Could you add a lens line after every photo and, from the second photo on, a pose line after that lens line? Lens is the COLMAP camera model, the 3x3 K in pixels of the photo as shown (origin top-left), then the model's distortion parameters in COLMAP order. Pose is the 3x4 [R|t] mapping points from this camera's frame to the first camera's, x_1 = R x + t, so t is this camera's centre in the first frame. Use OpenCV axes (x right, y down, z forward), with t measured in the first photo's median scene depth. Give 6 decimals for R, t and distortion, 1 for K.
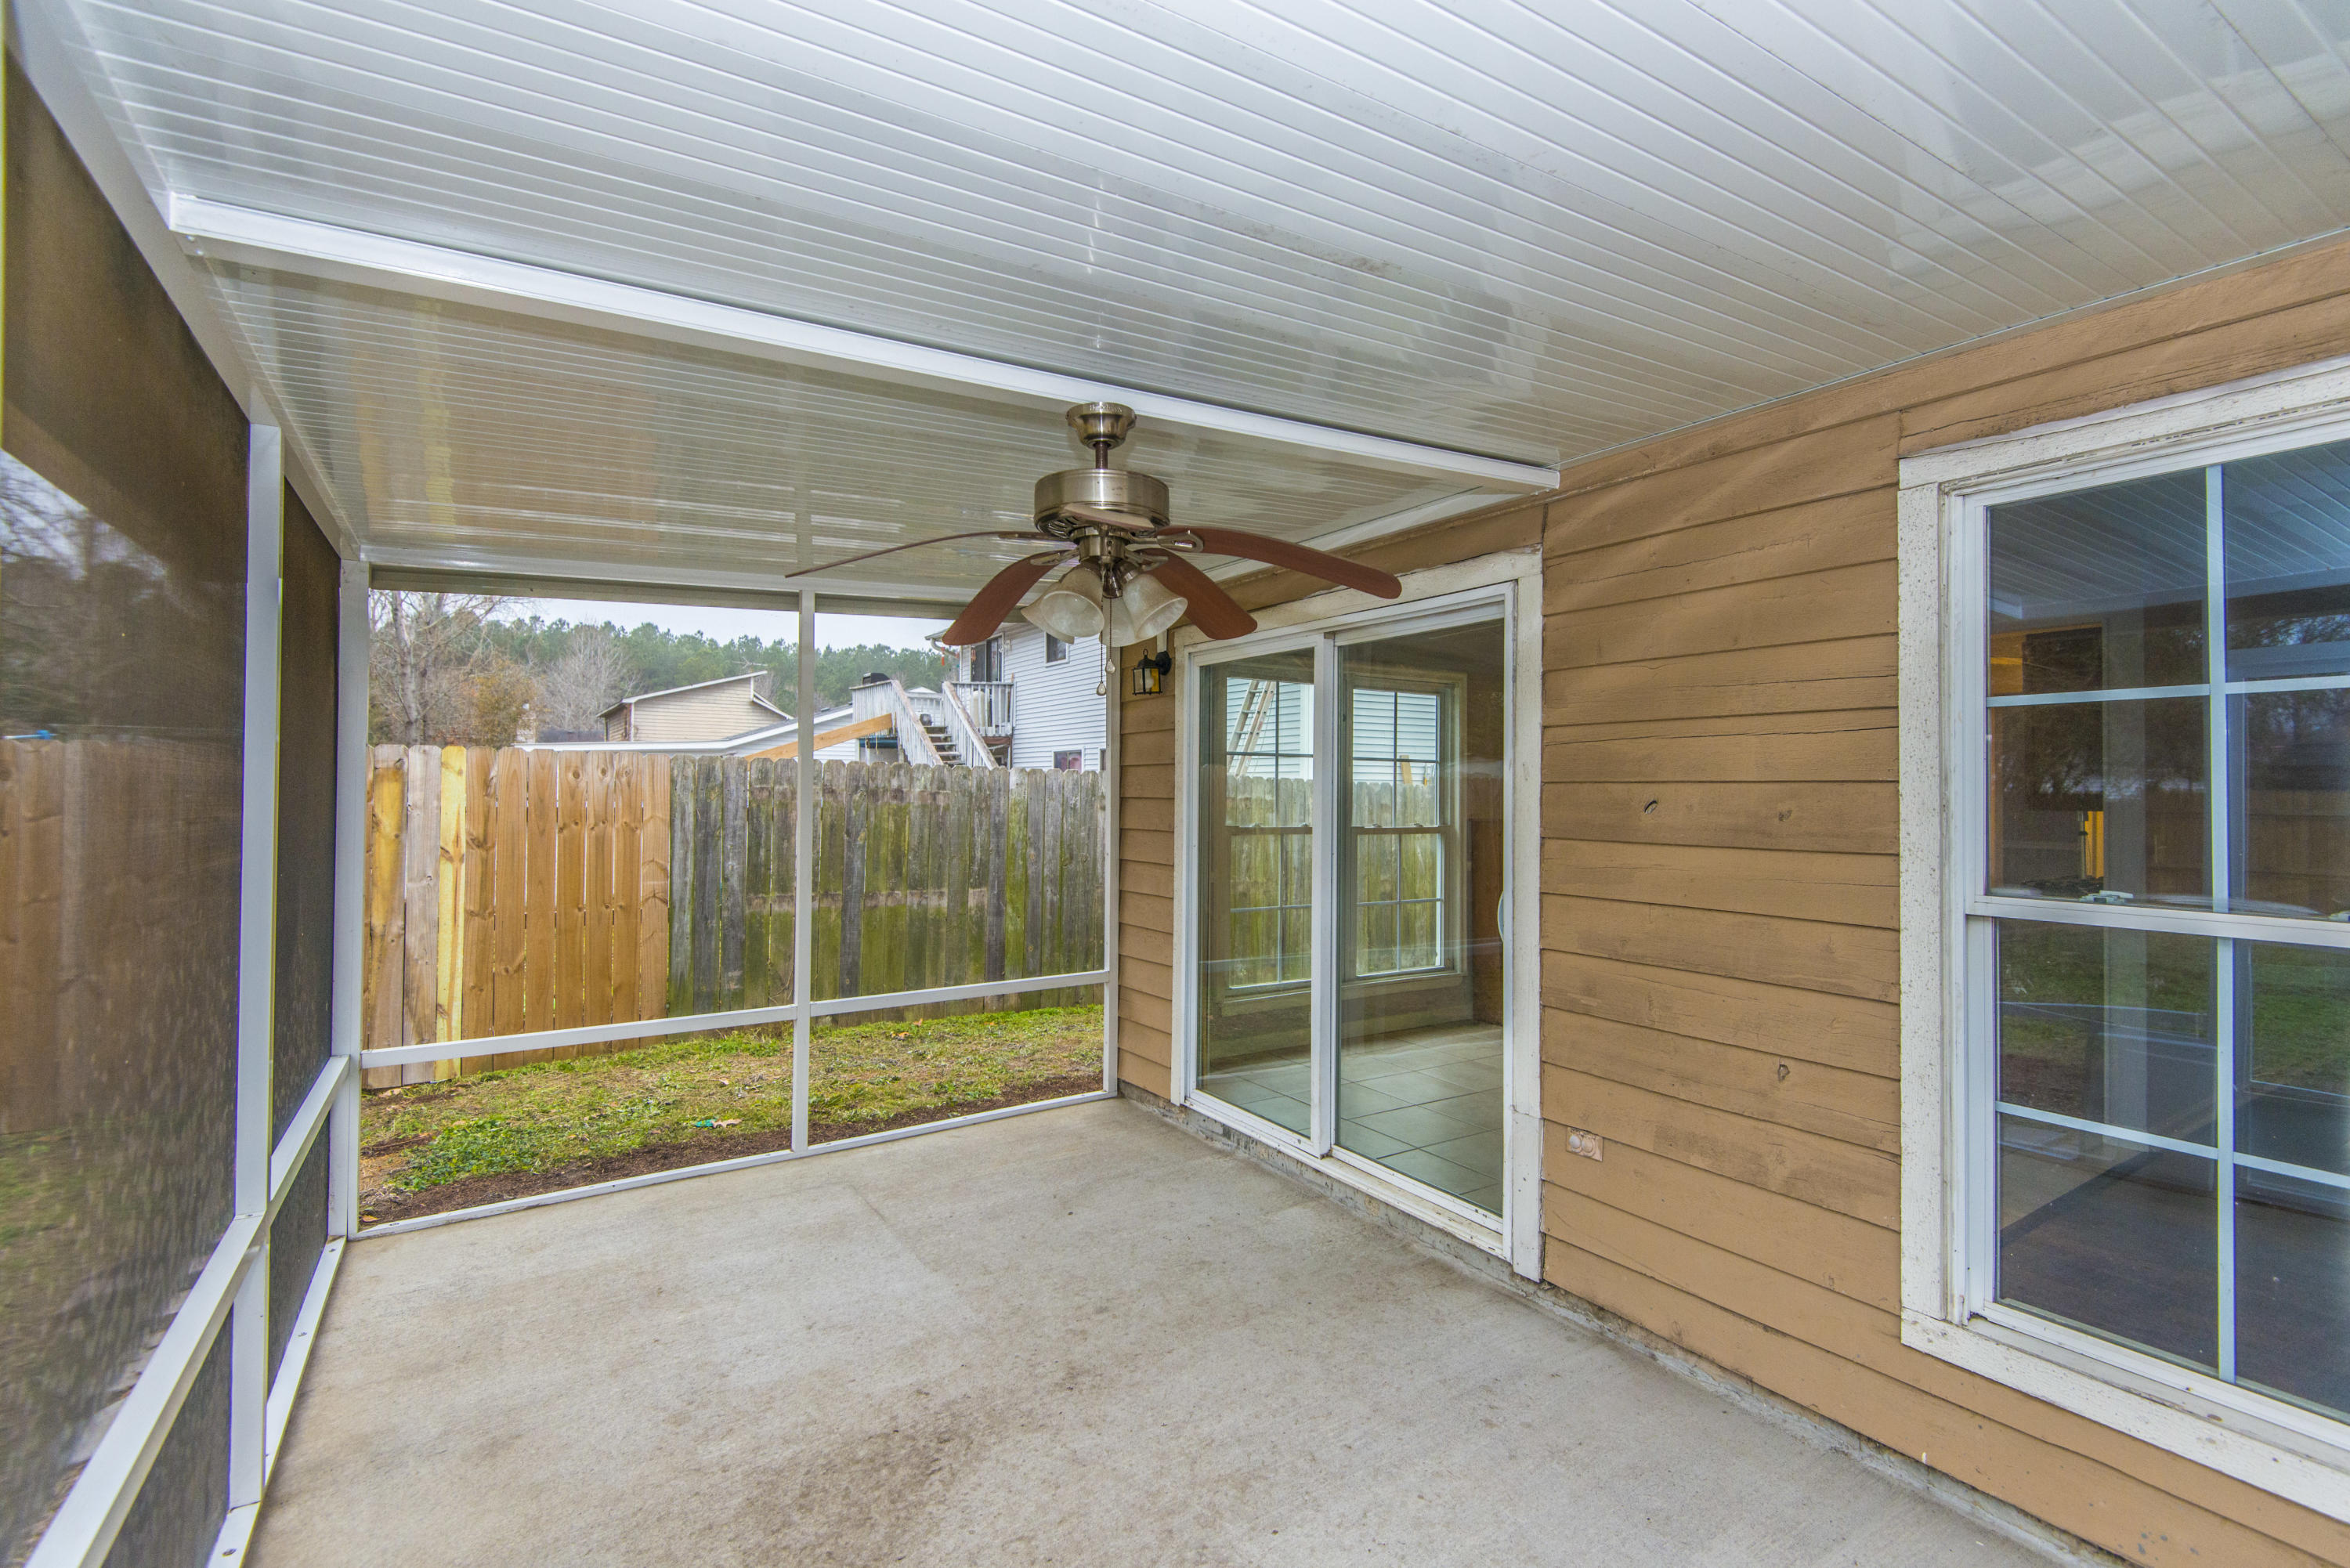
lens RADIAL K [[1062.6, 0, 1166.0], [0, 1062.6, 785.5], [0, 0, 1]] dist [0.024660, -0.011691]
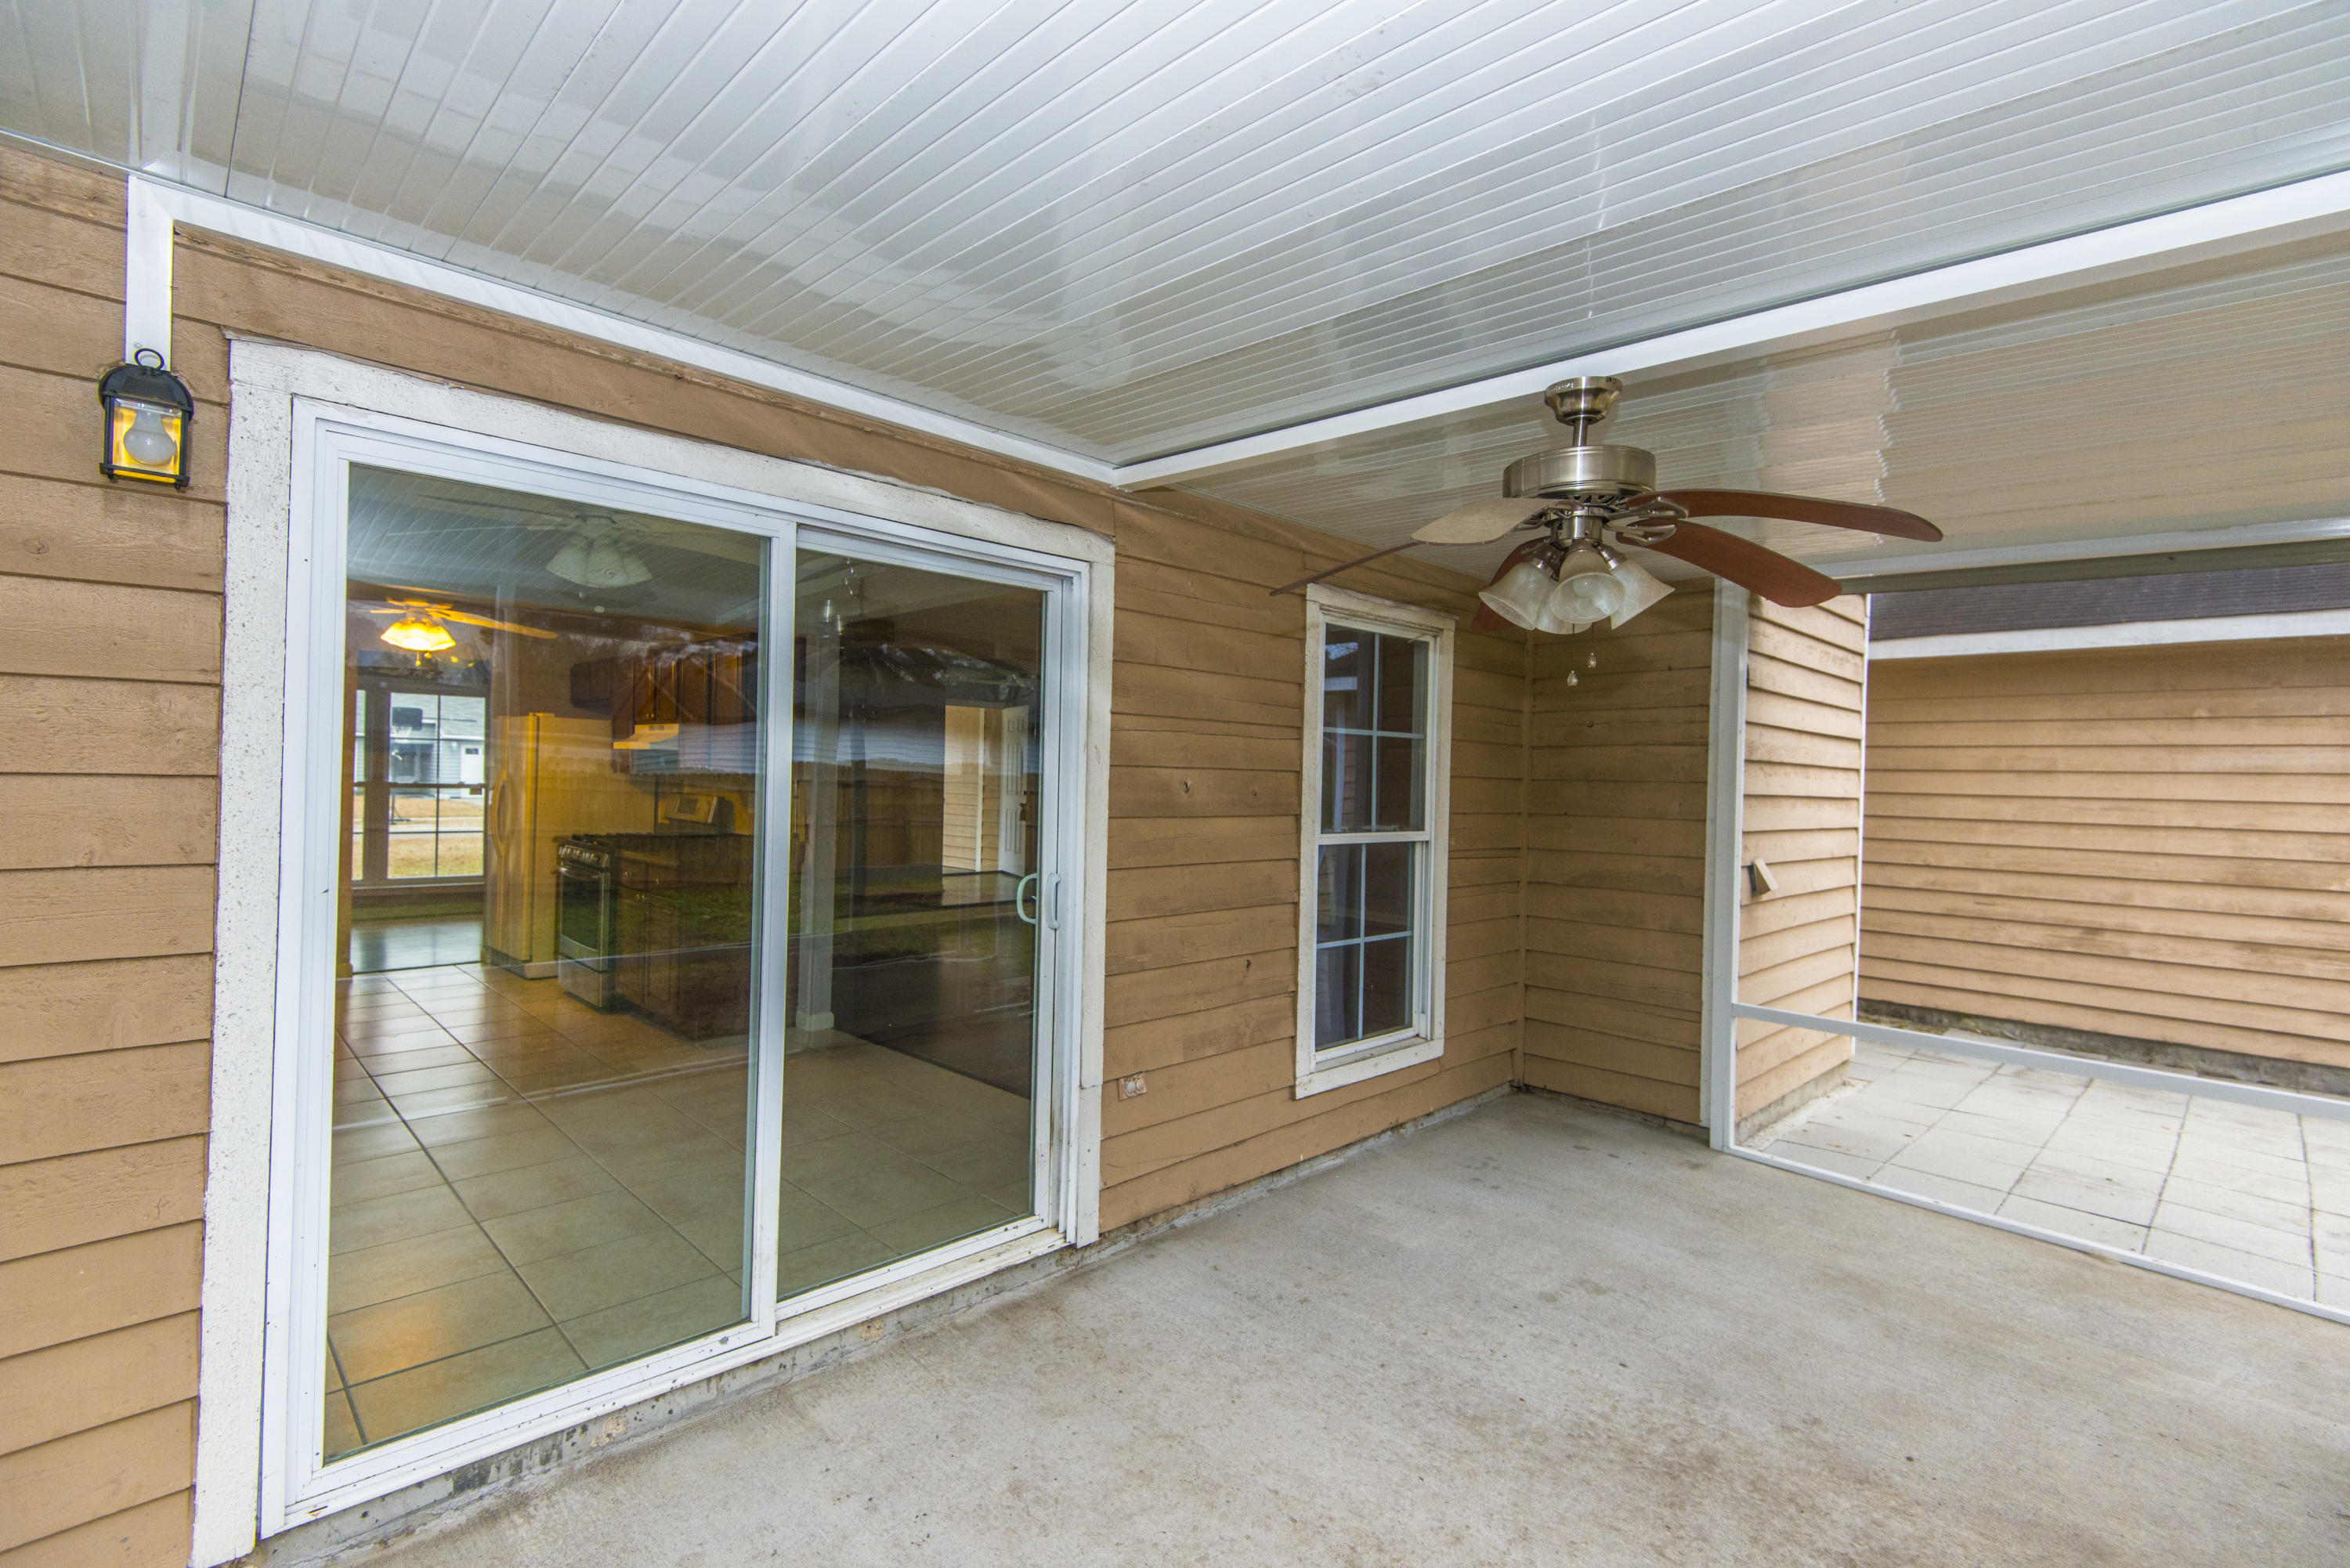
lens RADIAL K [[1062.6, 0, 1182.7], [0, 1062.6, 780.4], [0, 0, 1]] dist [0.024660, -0.011691]
pose [[-0.217204, -0.012067, 0.976052, -0.687861], [-0.028403, 0.999578, 0.006037, 0.004081], [-0.975713, -0.026411, -0.217455, 1.158485]]
